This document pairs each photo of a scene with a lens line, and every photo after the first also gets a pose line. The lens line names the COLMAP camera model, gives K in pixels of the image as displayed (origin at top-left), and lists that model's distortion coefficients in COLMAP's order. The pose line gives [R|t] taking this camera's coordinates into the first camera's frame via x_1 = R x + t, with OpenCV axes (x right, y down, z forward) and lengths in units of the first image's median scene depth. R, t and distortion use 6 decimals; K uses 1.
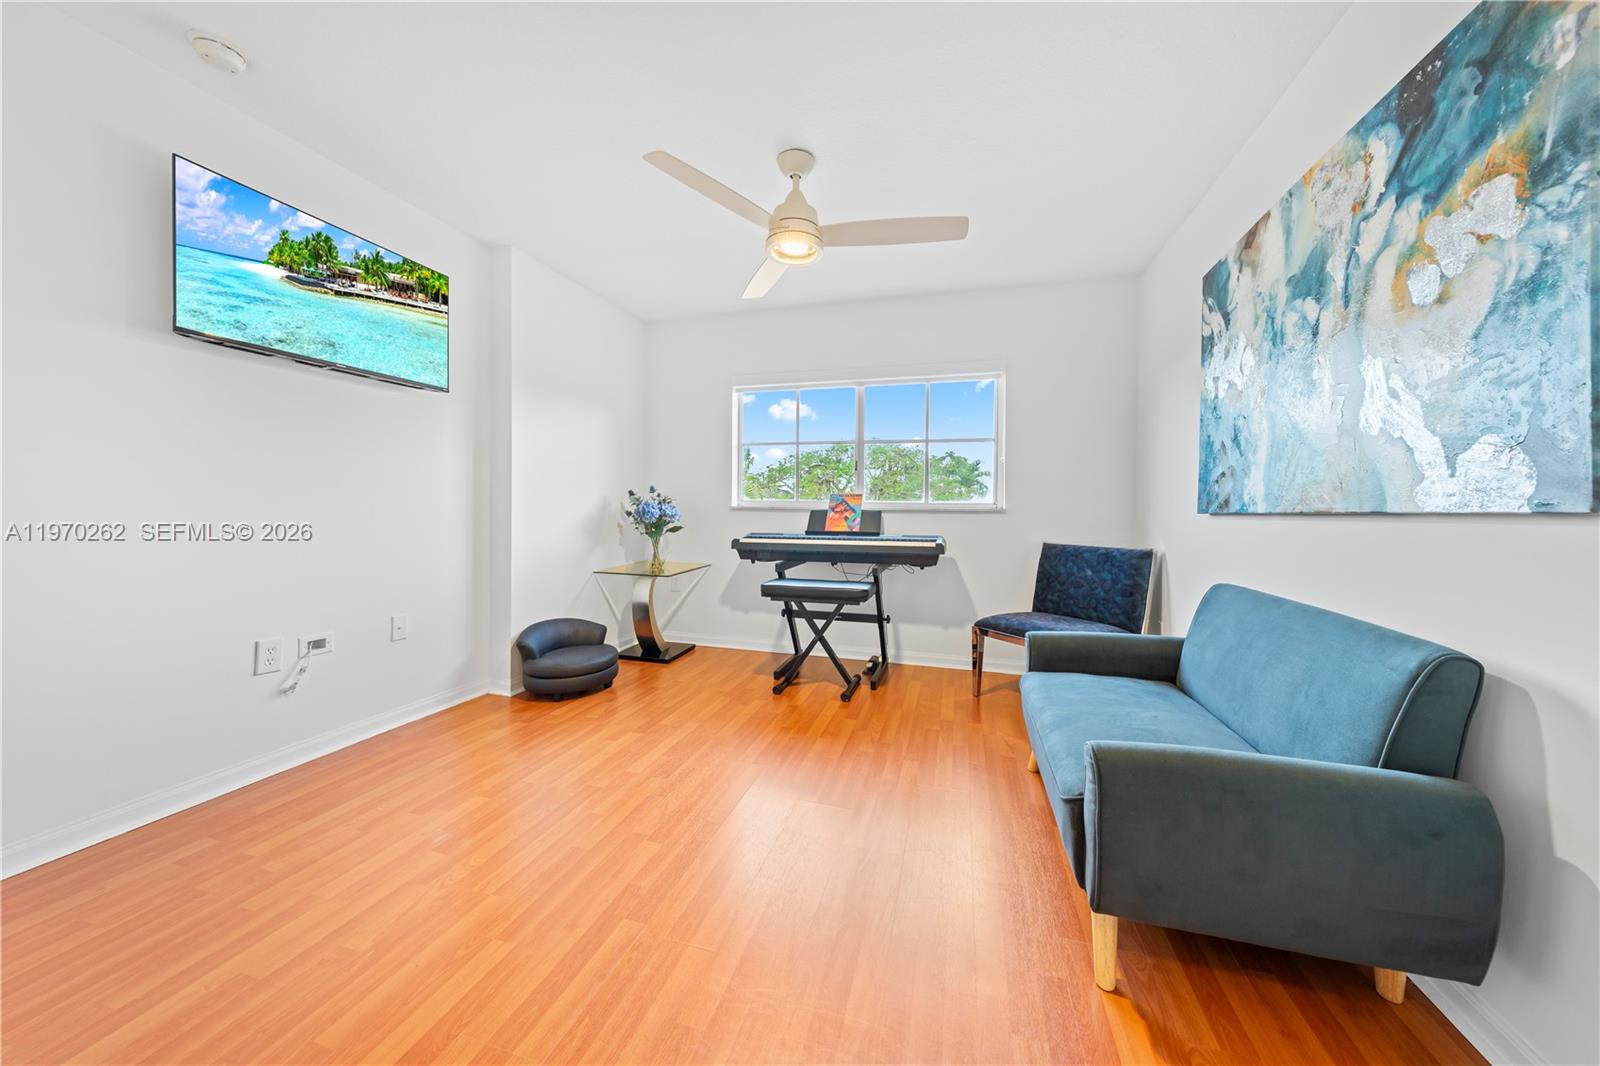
lens RADIAL K [[543.5, 0, 796.9], [0, 543.5, 531.2], [0, 0, 1]] dist [-0.000939, 0.000040]
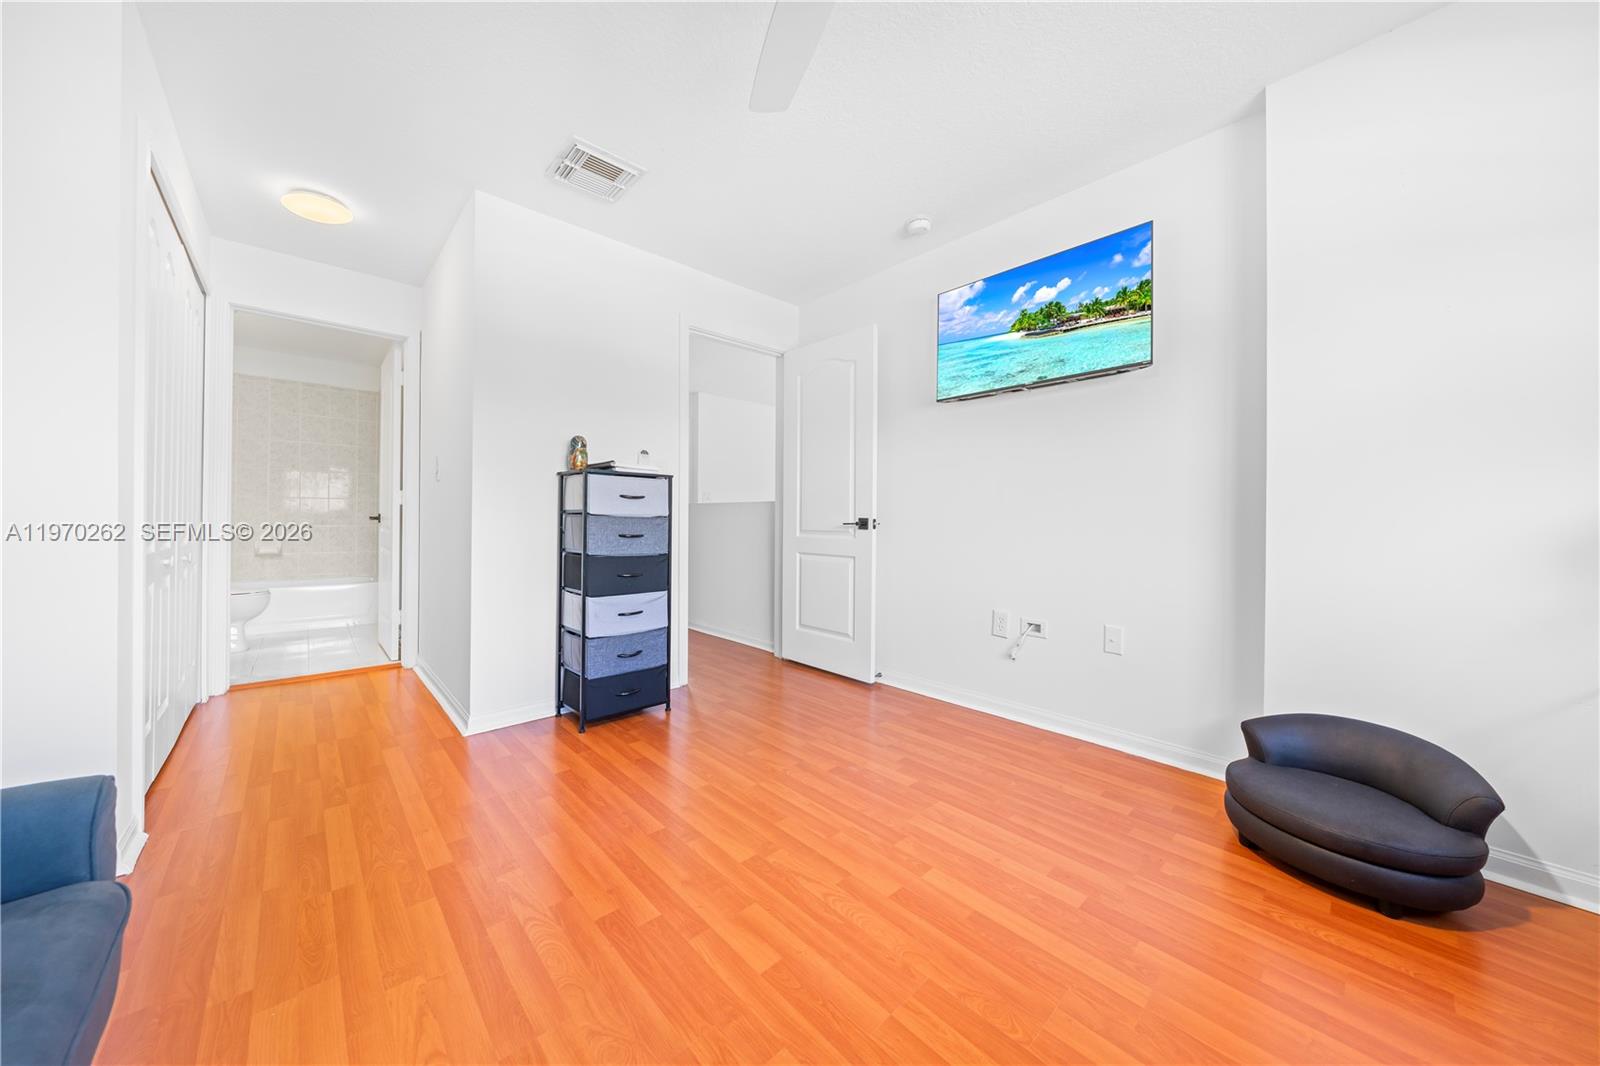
lens RADIAL K [[552.2, 0, 800.8], [0, 552.2, 517.9], [0, 0, 1]] dist [-0.000471, 0.000001]
pose [[-0.509902, -0.017461, -0.860055, 0.404187], [-0.046141, 0.998910, 0.007076, -0.010146], [0.858994, 0.043292, -0.510152, 1.221782]]
